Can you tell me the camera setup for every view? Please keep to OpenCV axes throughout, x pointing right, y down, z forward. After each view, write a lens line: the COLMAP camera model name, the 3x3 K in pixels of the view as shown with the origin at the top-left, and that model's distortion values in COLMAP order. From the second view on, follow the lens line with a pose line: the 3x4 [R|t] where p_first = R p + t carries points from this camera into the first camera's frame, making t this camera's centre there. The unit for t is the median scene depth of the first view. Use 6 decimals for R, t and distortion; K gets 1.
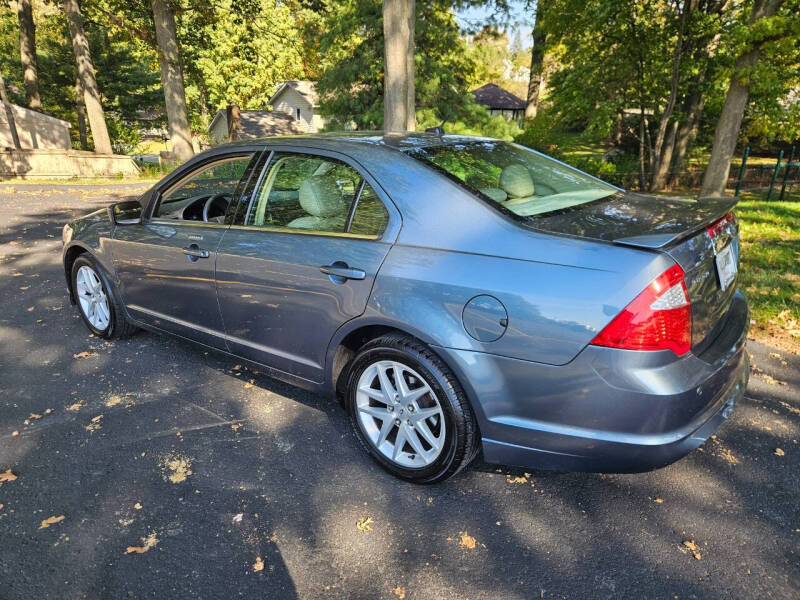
lens RADIAL K [[559.8, 0, 388.4], [0, 559.8, 311.3], [0, 0, 1]] dist [0.075055, -0.064816]
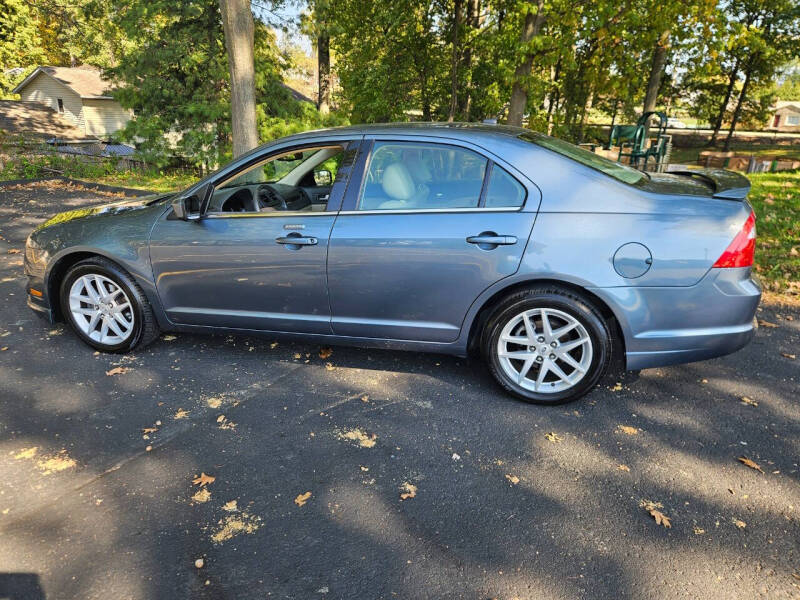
lens RADIAL K [[562.7, 0, 403.3], [0, 562.7, 316.8], [0, 0, 1]] dist [0.078407, -0.053505]
pose [[0.911106, -0.127586, 0.391928, -0.496928], [0.123903, 0.991684, 0.034793, 0.017393], [-0.393108, 0.016861, 0.919338, -0.015816]]
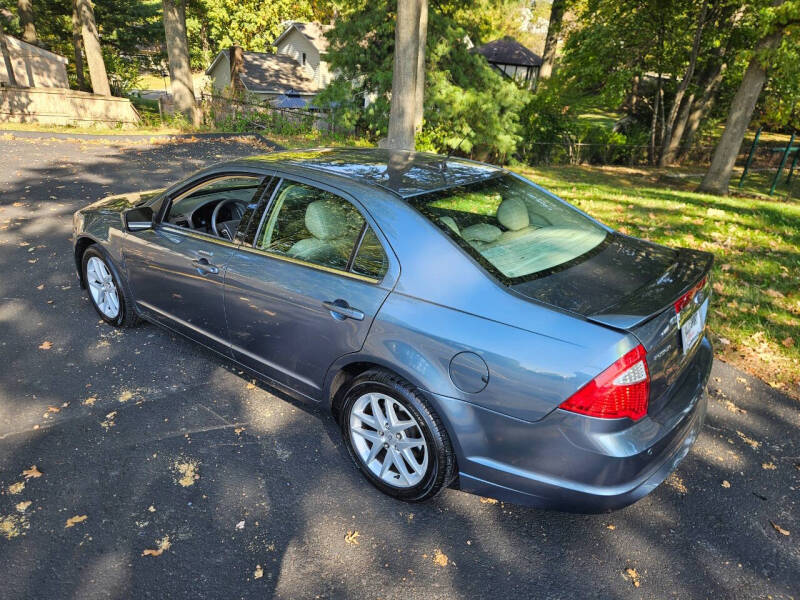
lens RADIAL K [[561.0, 0, 390.1], [0, 561.0, 321.5], [0, 0, 1]] dist [0.075040, -0.062545]
pose [[0.998376, 0.055707, 0.011936, -0.001996], [-0.056649, 0.992951, 0.104115, -0.111852], [-0.006052, -0.104622, 0.994494, -0.056900]]
